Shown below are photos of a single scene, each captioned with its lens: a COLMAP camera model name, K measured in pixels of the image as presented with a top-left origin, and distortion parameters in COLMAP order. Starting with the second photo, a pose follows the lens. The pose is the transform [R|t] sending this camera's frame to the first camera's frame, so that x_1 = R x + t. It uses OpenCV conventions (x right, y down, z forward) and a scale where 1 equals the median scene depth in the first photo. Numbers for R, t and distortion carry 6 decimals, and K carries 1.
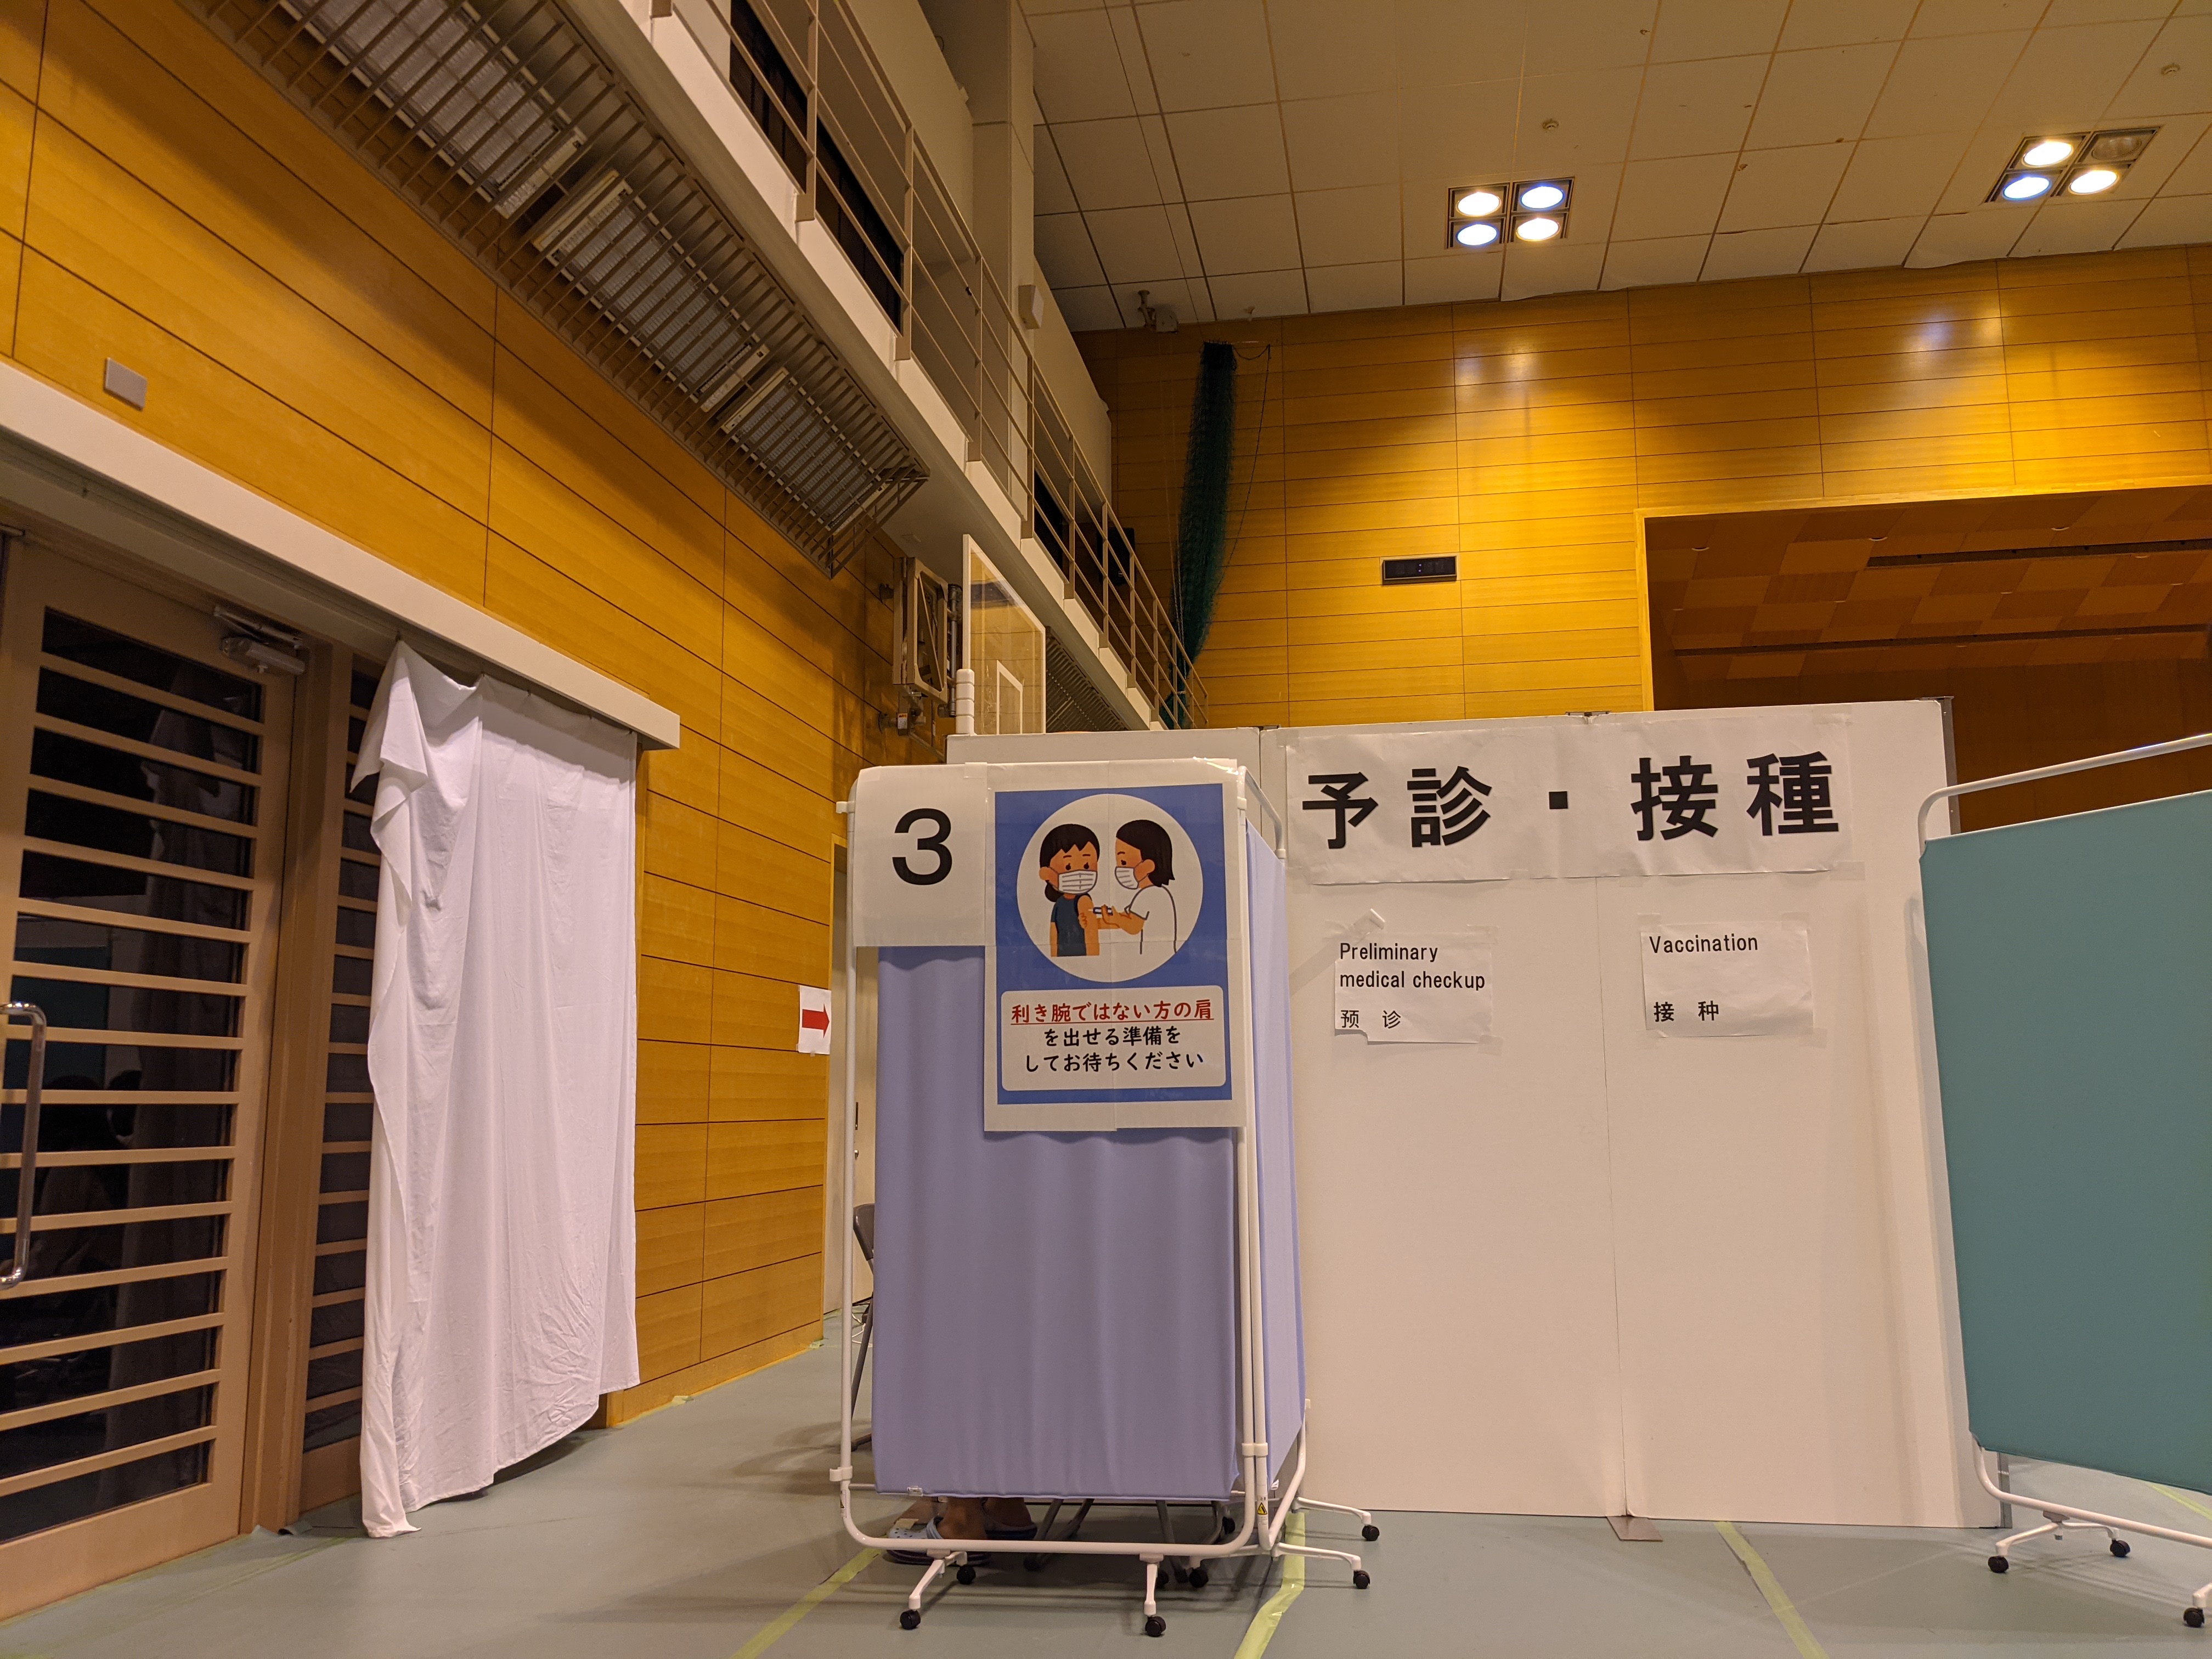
lens RADIAL K [[1758.2, 0, 1111.1], [0, 1758.2, 827.3], [0, 0, 1]] dist [-0.004560, -0.020272]
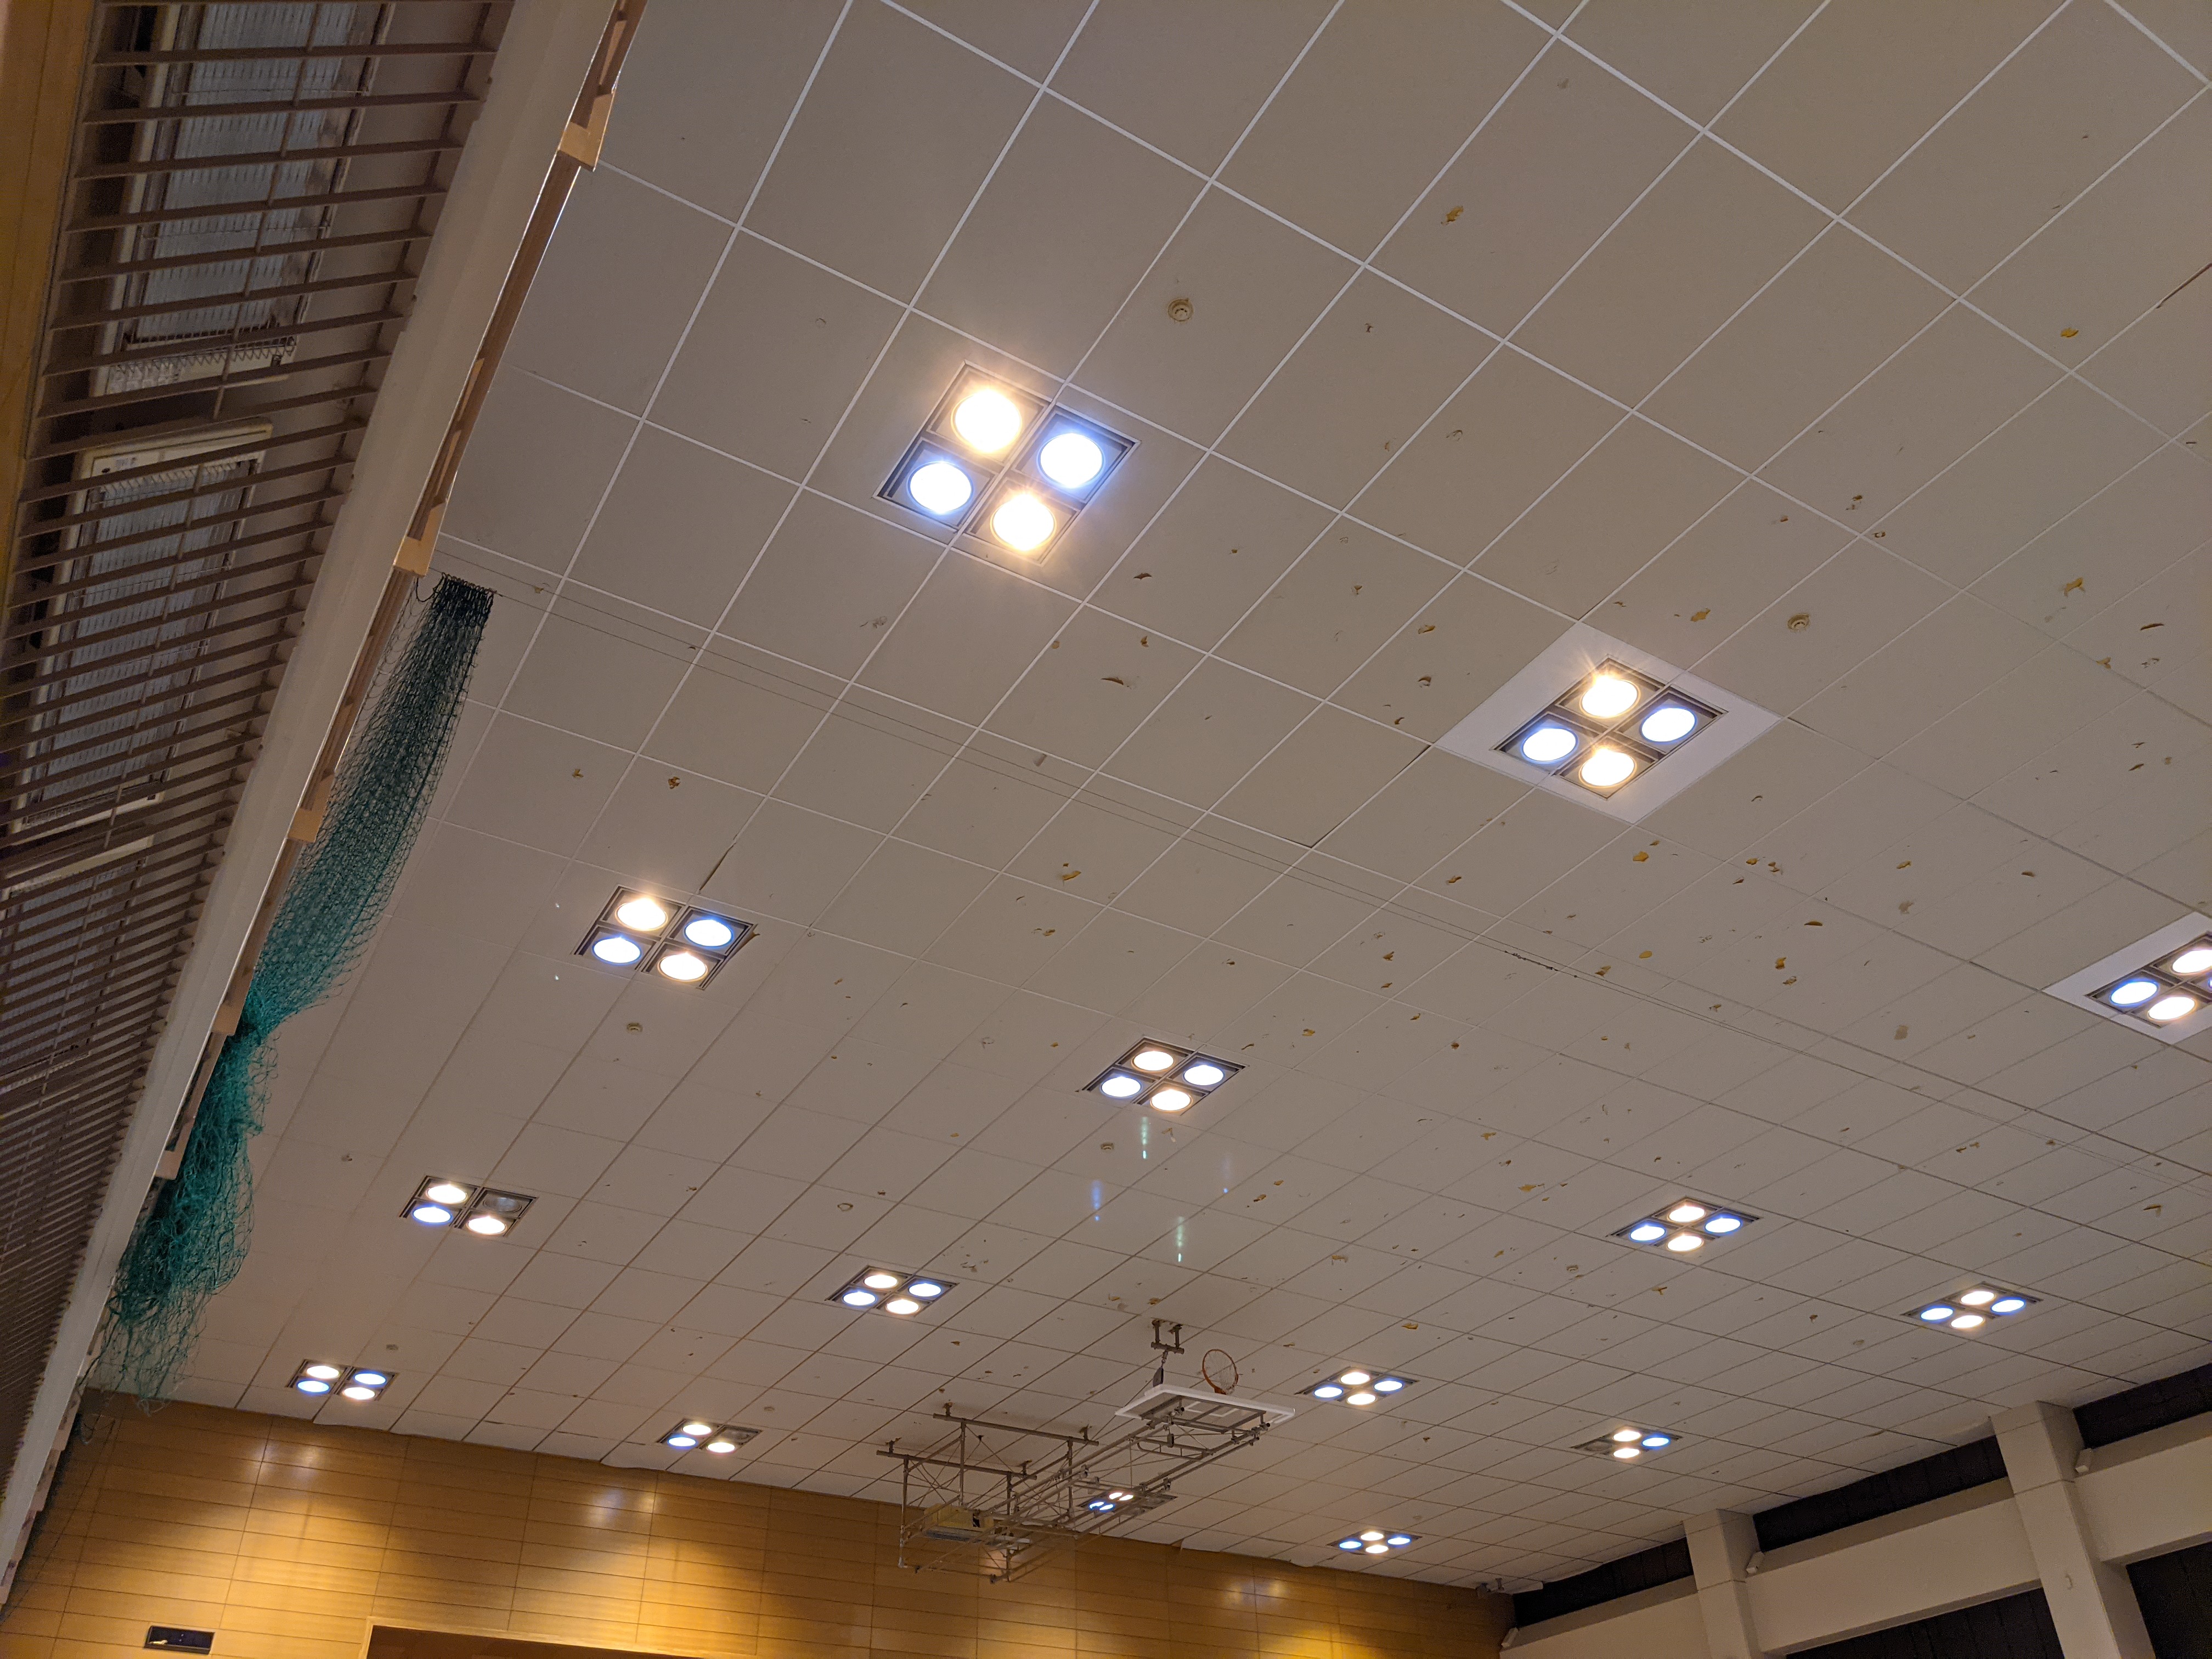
lens RADIAL K [[1758.2, 0, 1111.3], [0, 1758.2, 832.8], [0, 0, 1]] dist [-0.004560, -0.020272]
pose [[0.751874, 0.380530, 0.538407, -0.208064], [-0.081142, 0.863826, -0.497213, -0.084747], [-0.654294, 0.330154, 0.680365, -0.433354]]
